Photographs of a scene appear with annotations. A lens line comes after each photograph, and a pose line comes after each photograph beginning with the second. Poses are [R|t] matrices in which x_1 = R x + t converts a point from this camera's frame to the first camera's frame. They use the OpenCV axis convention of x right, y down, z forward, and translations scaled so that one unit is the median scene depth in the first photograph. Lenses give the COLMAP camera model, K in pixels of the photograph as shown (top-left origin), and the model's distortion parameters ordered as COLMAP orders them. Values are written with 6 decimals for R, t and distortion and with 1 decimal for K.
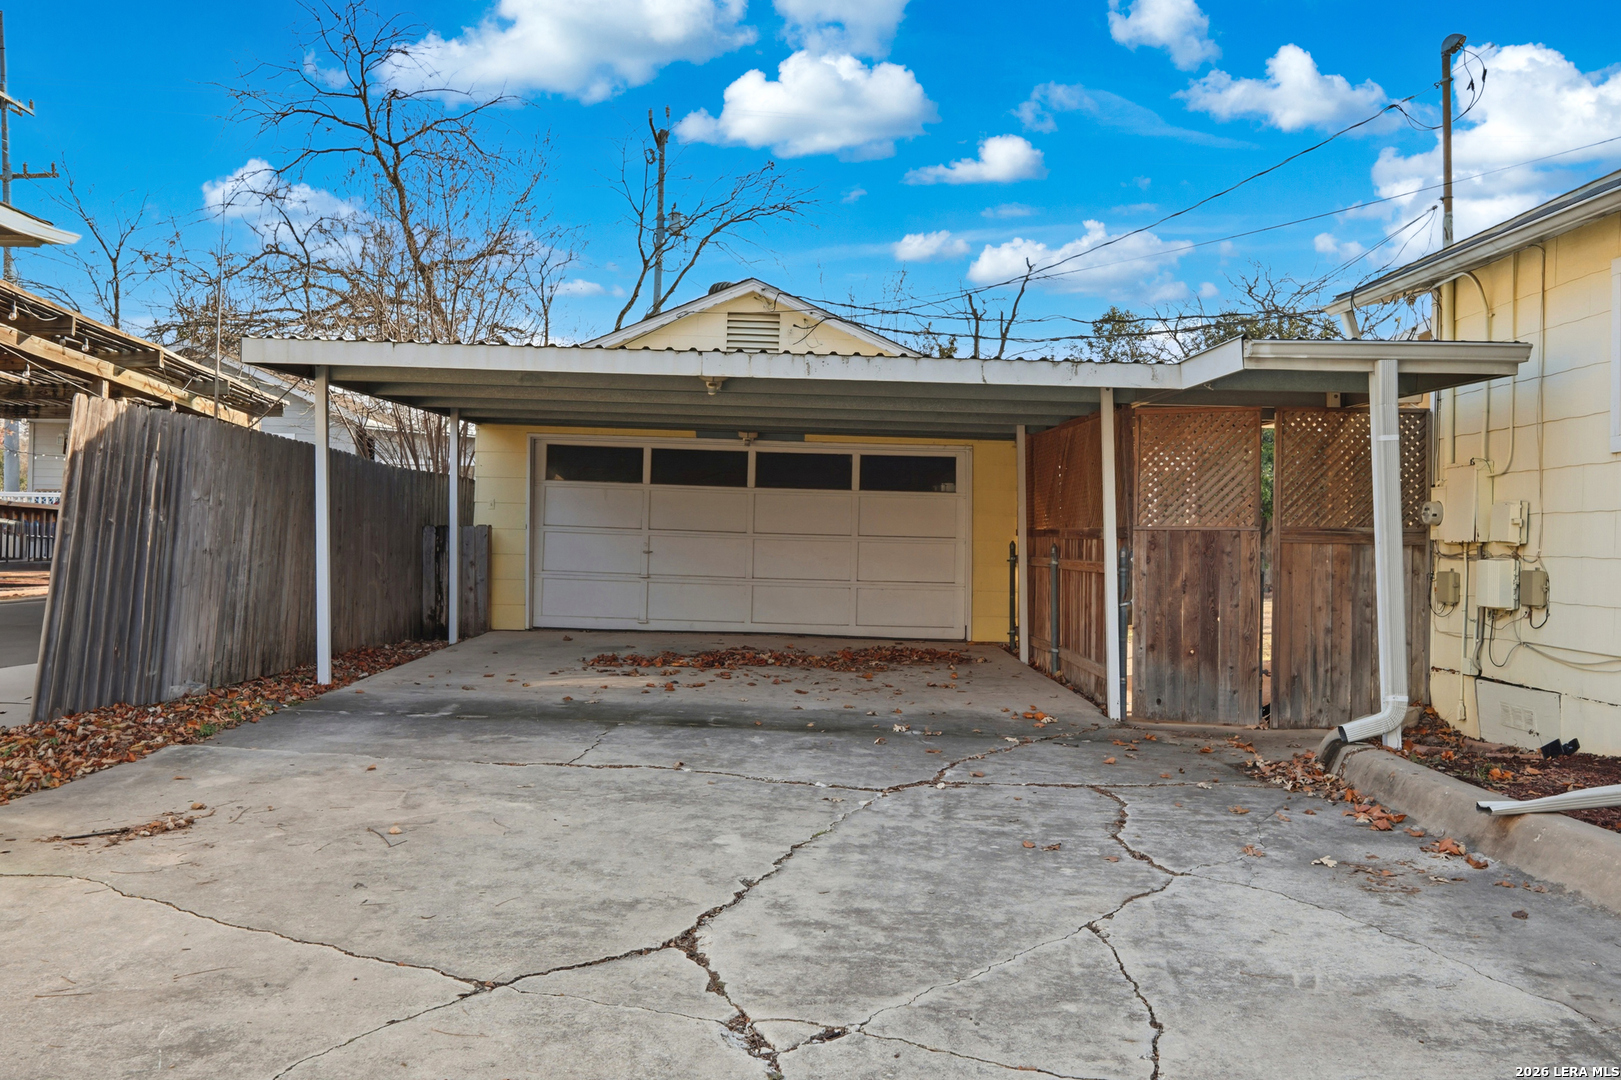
lens RADIAL K [[1347.4, 0, 810.5], [0, 1347.4, 540.0], [0, 0, 1]] dist [-0.001681, -0.000367]
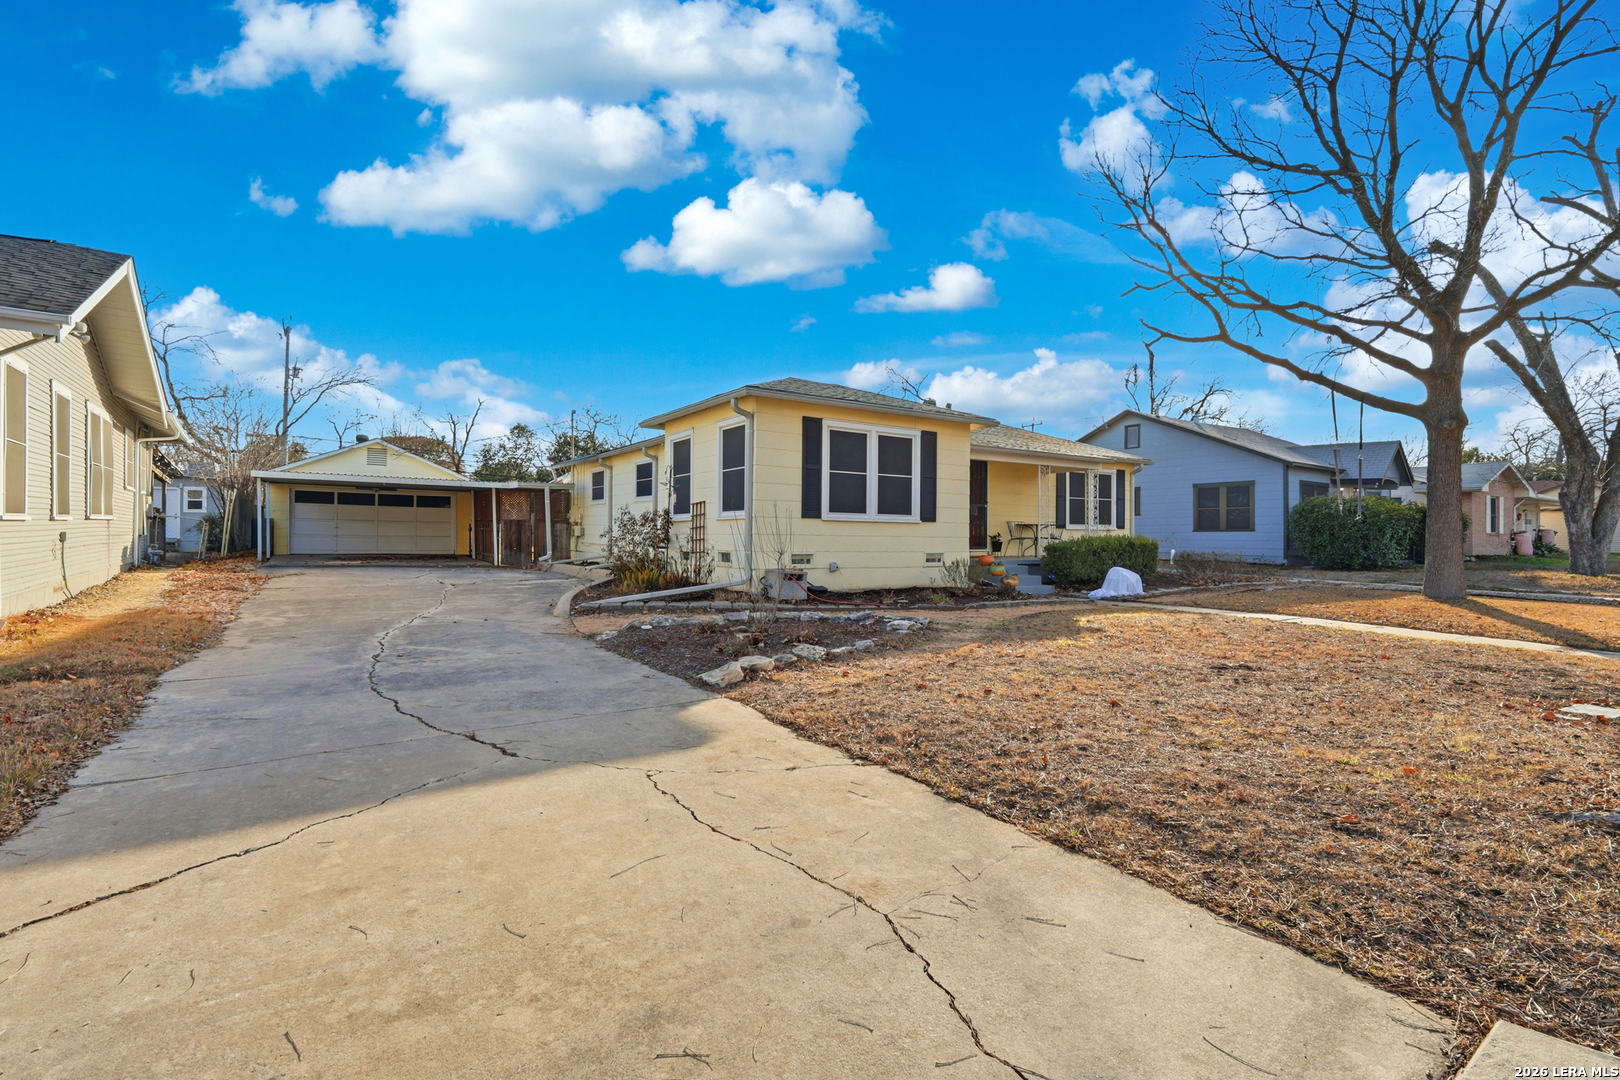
lens RADIAL K [[765.9, 0, 811.5], [0, 765.9, 545.8], [0, 0, 1]] dist [-0.000062, 0.001074]
pose [[0.848937, -0.020837, 0.528083, -0.131790], [0.006454, 0.999557, 0.029065, 0.007466], [-0.528454, -0.021266, 0.848695, -1.043533]]
